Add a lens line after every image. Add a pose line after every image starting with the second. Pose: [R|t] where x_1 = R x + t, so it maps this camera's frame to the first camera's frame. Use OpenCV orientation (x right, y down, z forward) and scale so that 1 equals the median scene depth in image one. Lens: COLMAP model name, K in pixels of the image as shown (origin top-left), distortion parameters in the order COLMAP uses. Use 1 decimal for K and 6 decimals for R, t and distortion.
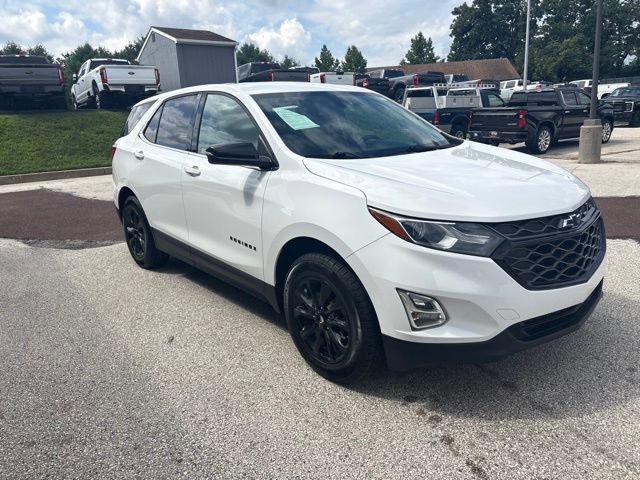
lens RADIAL K [[473.2, 0, 329.6], [0, 473.2, 237.5], [0, 0, 1]] dist [0.045015, -0.045930]
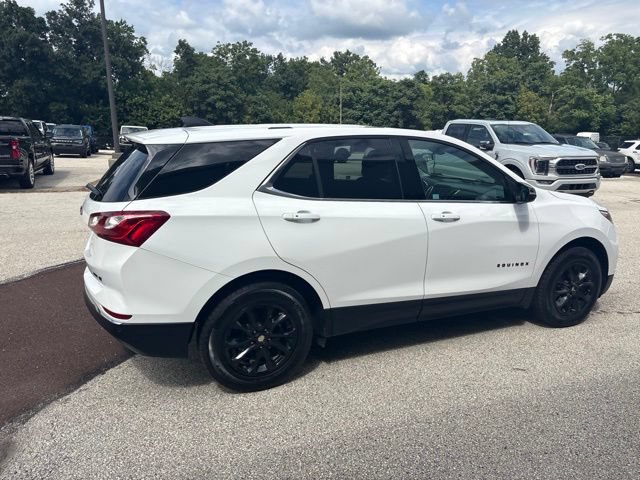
lens RADIAL K [[475.5, 0, 320.2], [0, 475.5, 237.2], [0, 0, 1]] dist [0.036148, -0.032110]
pose [[0.285811, -0.167229, 0.943582, -0.292502], [0.218934, 0.970009, 0.105598, -0.058650], [-0.932941, 0.176401, 0.313852, 0.210647]]
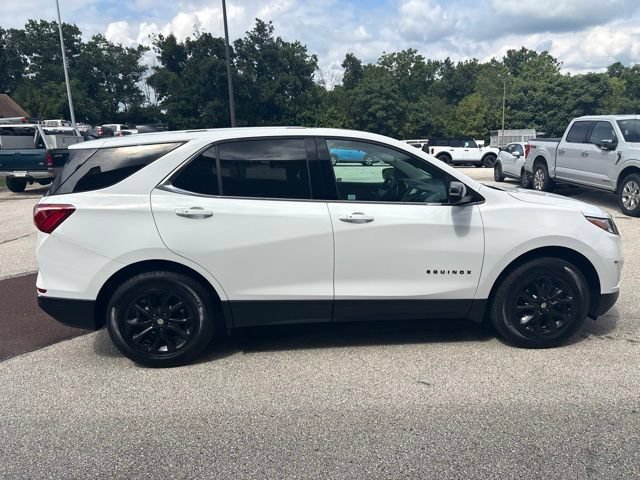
lens RADIAL K [[474.7, 0, 321.9], [0, 474.7, 241.0], [0, 0, 1]] dist [0.044172, -0.042542]
pose [[0.585417, -0.142765, 0.798063, -0.247889], [0.202399, 0.978940, 0.026653, -0.029864], [-0.785061, 0.145925, 0.601984, 0.107495]]
